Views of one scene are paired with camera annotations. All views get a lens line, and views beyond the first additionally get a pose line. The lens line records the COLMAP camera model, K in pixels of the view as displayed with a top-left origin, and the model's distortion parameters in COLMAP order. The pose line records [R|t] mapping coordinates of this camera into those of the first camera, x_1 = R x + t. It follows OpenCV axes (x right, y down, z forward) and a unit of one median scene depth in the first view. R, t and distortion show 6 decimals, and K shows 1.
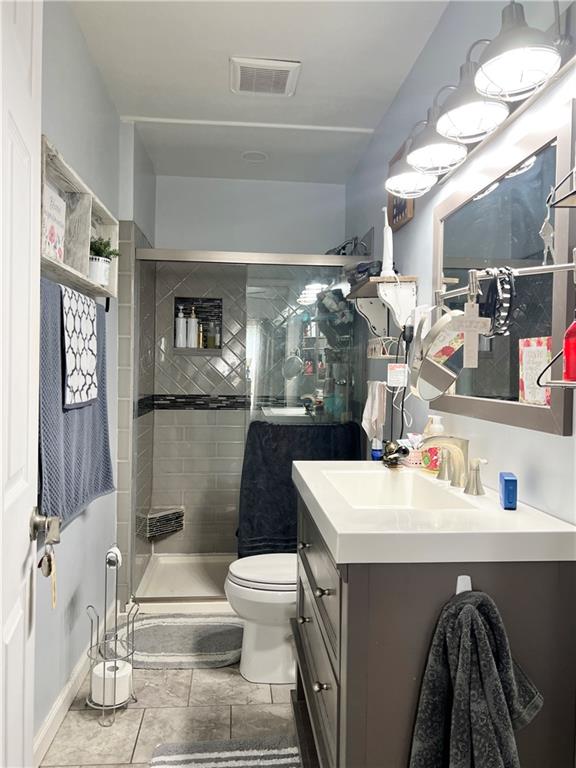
lens RADIAL K [[572.5, 0, 287.0], [0, 572.5, 385.1], [0, 0, 1]] dist [0.032083, -0.036531]
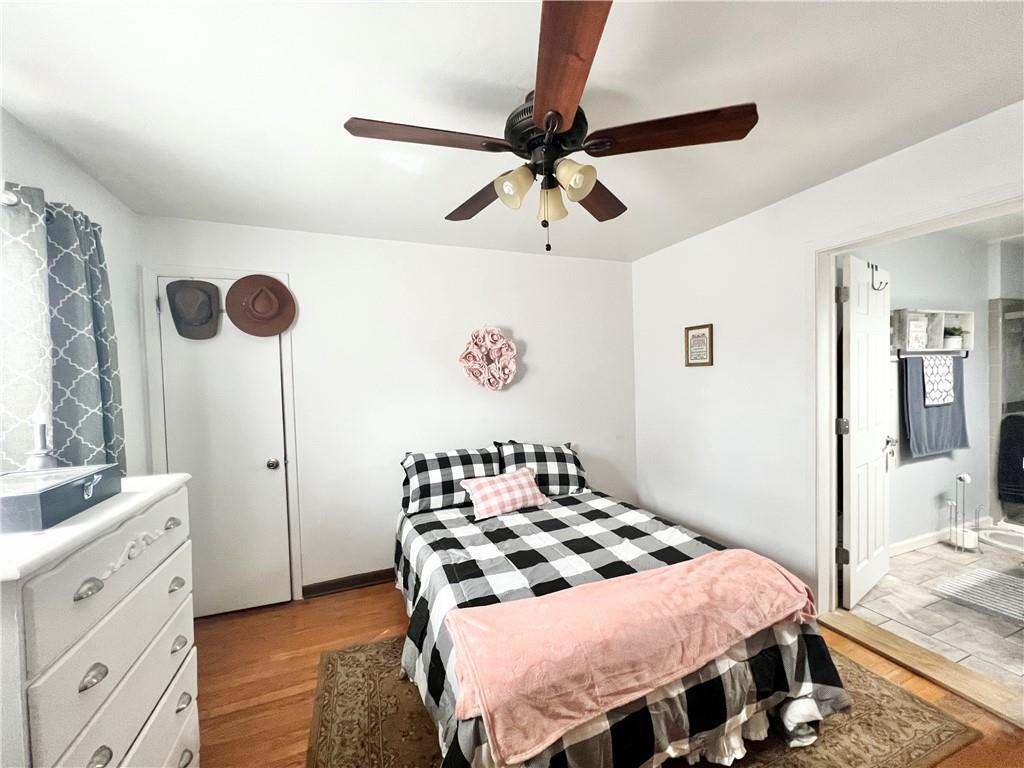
lens RADIAL K [[410.5, 0, 509.1], [0, 410.5, 387.7], [0, 0, 1]] dist [-0.003227, -0.000320]
pose [[0.275845, 0.010819, -0.961141, 0.667710], [0.009435, 0.999858, 0.013963, -0.066174], [0.961156, -0.012920, 0.275704, -1.000108]]
